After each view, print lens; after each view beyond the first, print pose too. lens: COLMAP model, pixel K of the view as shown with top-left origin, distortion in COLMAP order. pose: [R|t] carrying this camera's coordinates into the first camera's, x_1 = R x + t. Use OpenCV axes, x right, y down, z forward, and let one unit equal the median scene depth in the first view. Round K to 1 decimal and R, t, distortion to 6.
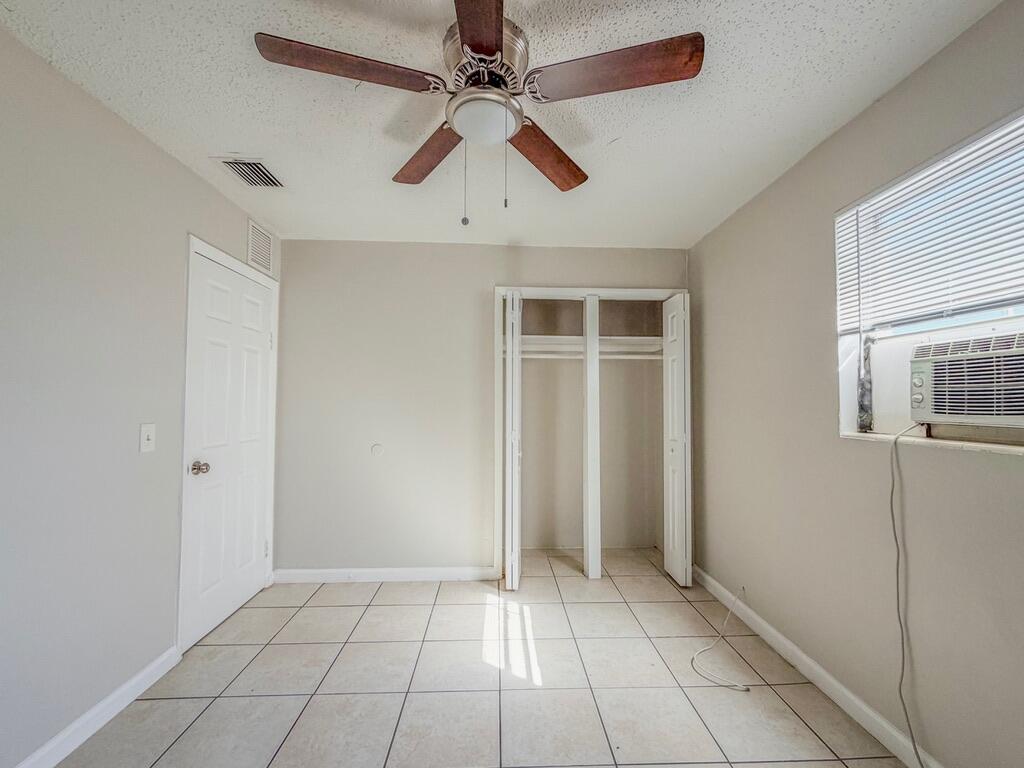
lens RADIAL K [[430.5, 0, 512.0], [0, 430.5, 384.0], [0, 0, 1]] dist [-0.001883, -0.000015]
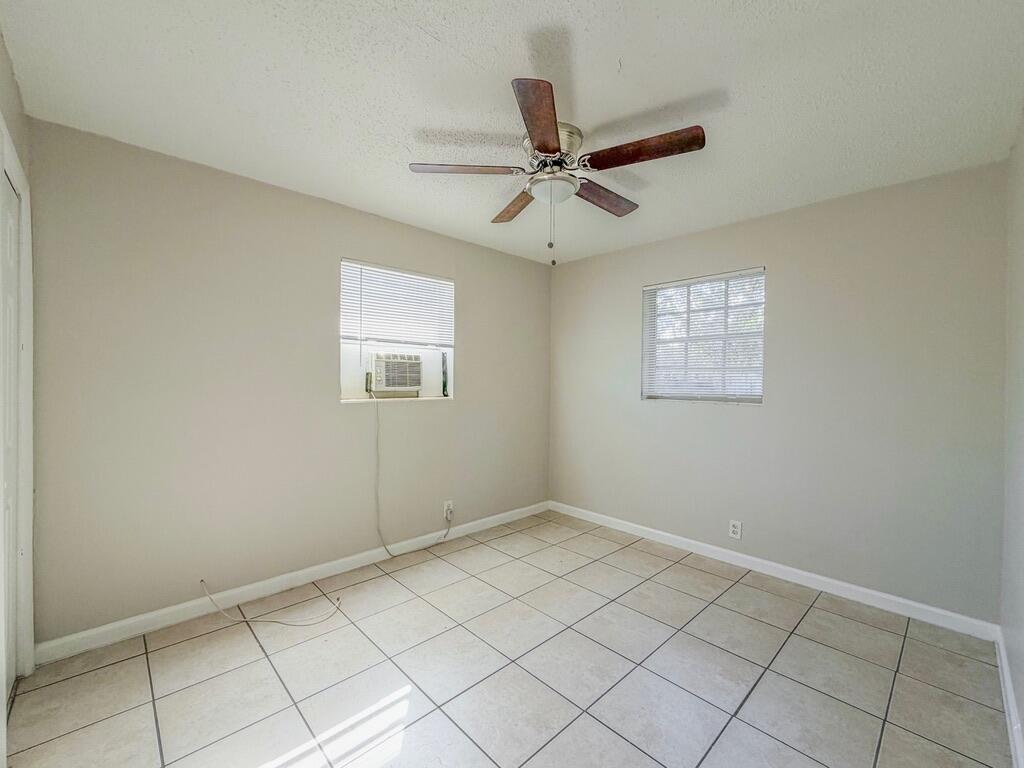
lens RADIAL K [[430.5, 0, 512.0], [0, 430.5, 384.0], [0, 0, 1]] dist [-0.001883, -0.000015]
pose [[-0.664420, -0.017576, 0.747152, -0.942414], [-0.041163, 0.999067, -0.013103, 0.055506], [-0.746225, -0.039460, -0.664524, 1.808828]]
